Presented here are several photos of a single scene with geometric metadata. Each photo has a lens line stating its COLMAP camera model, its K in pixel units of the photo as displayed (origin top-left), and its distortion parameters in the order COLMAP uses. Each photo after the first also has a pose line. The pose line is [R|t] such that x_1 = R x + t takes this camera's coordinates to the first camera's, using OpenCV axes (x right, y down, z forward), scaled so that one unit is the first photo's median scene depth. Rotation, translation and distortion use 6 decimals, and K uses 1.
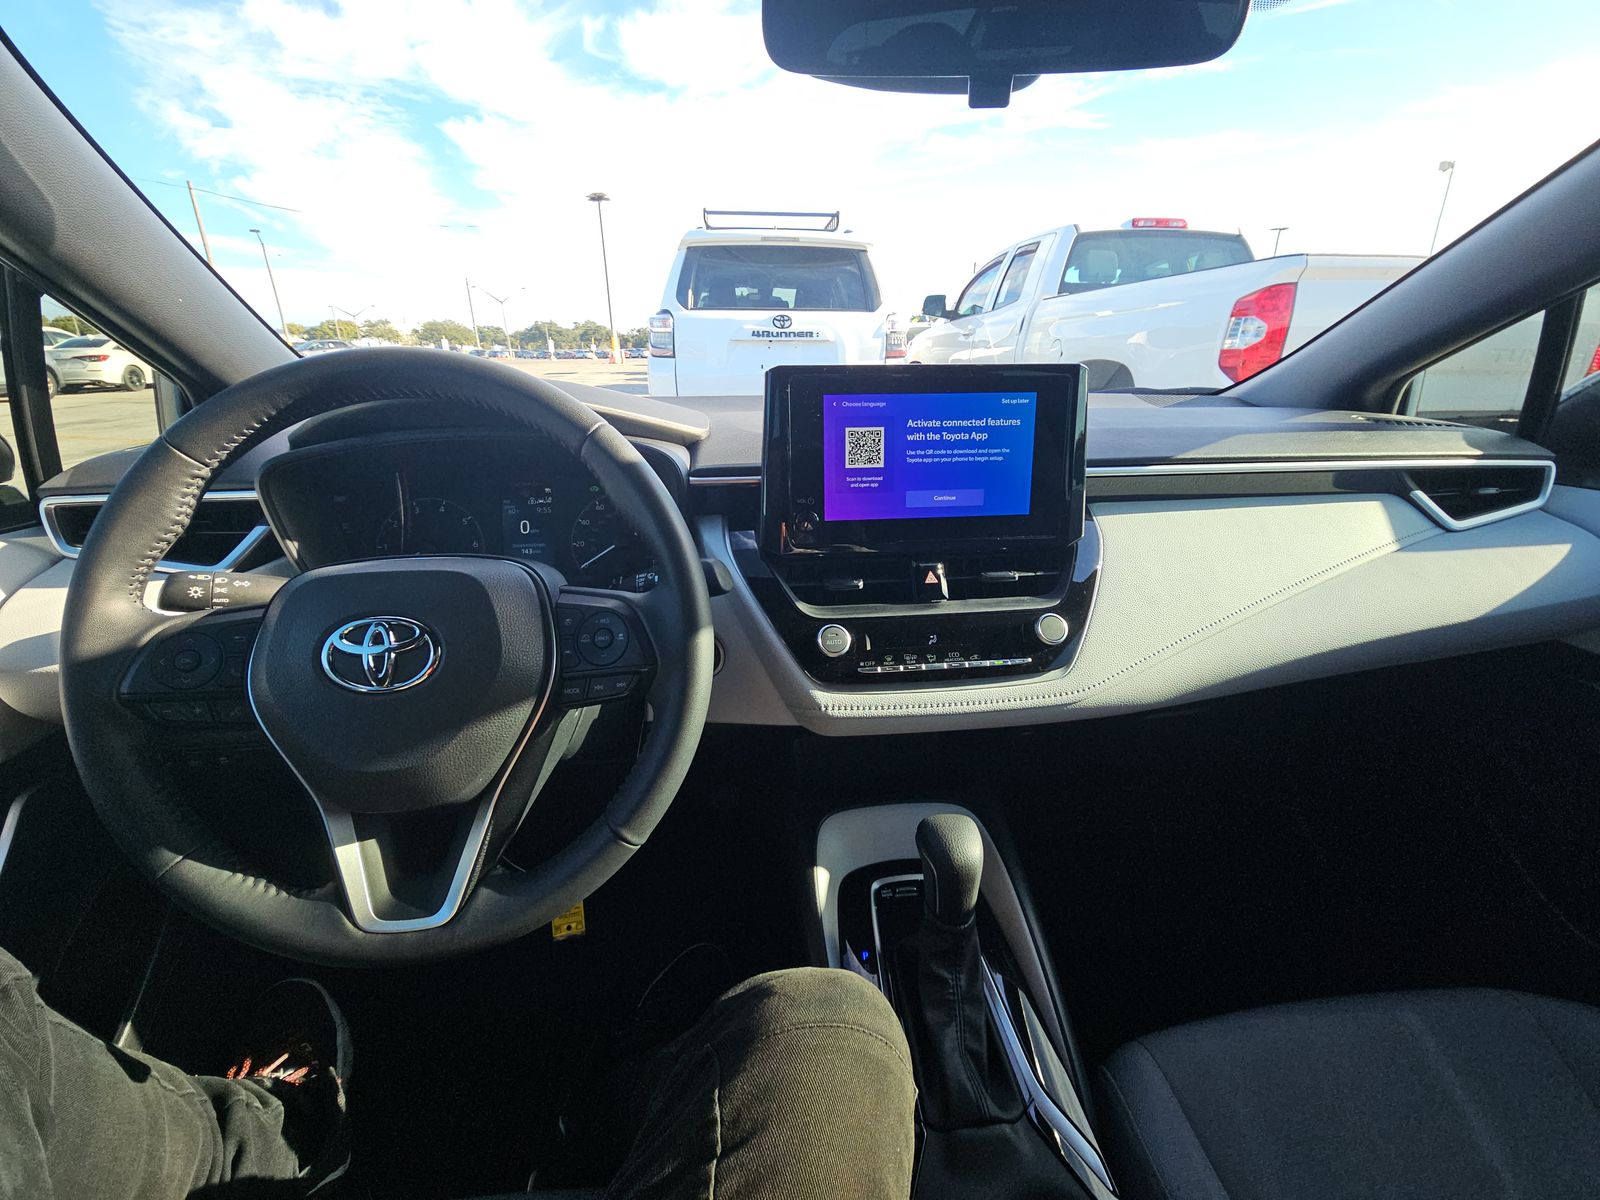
lens RADIAL K [[637.2, 0, 792.7], [0, 637.2, 597.3], [0, 0, 1]] dist [0.010293, -0.009207]
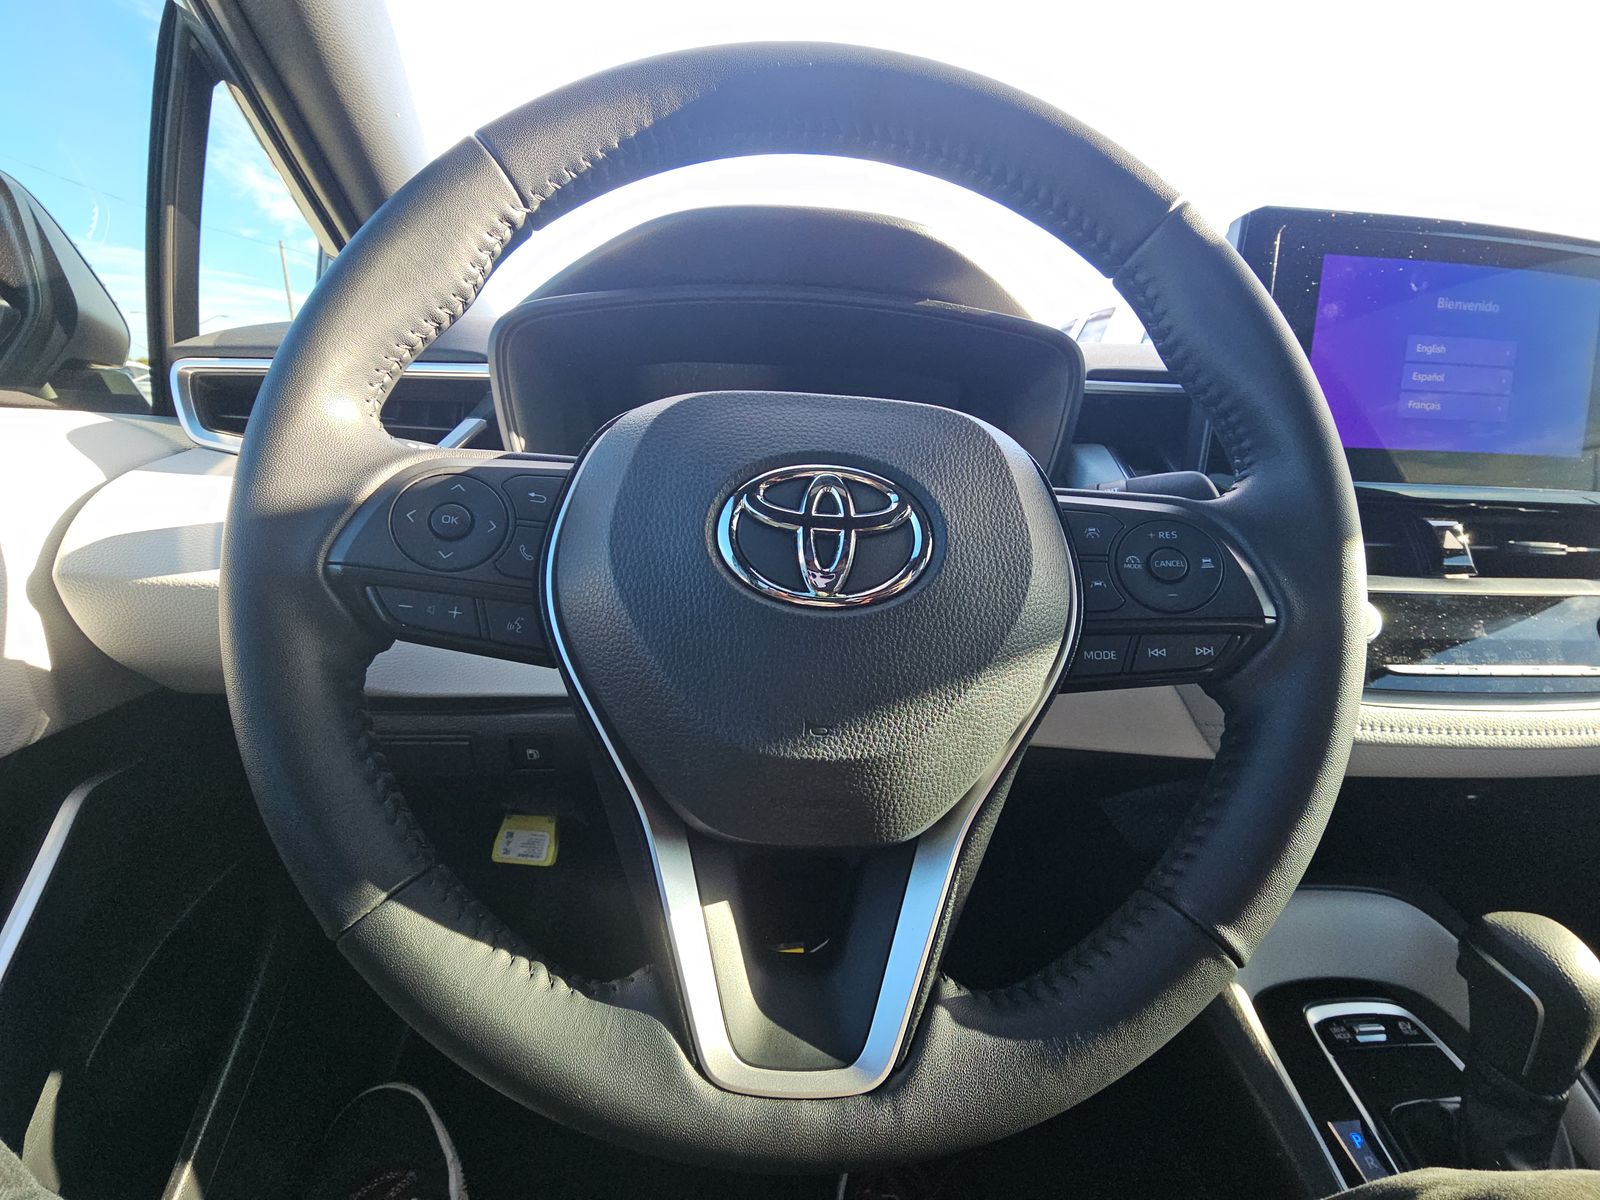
lens RADIAL K [[637.2, 0, 792.7], [0, 637.2, 597.3], [0, 0, 1]] dist [0.010293, -0.009207]
pose [[0.997987, 0.054957, -0.031644, -0.530156], [-0.057769, 0.993688, -0.096159, 0.155763], [0.026160, 0.097794, 0.994863, 0.388467]]
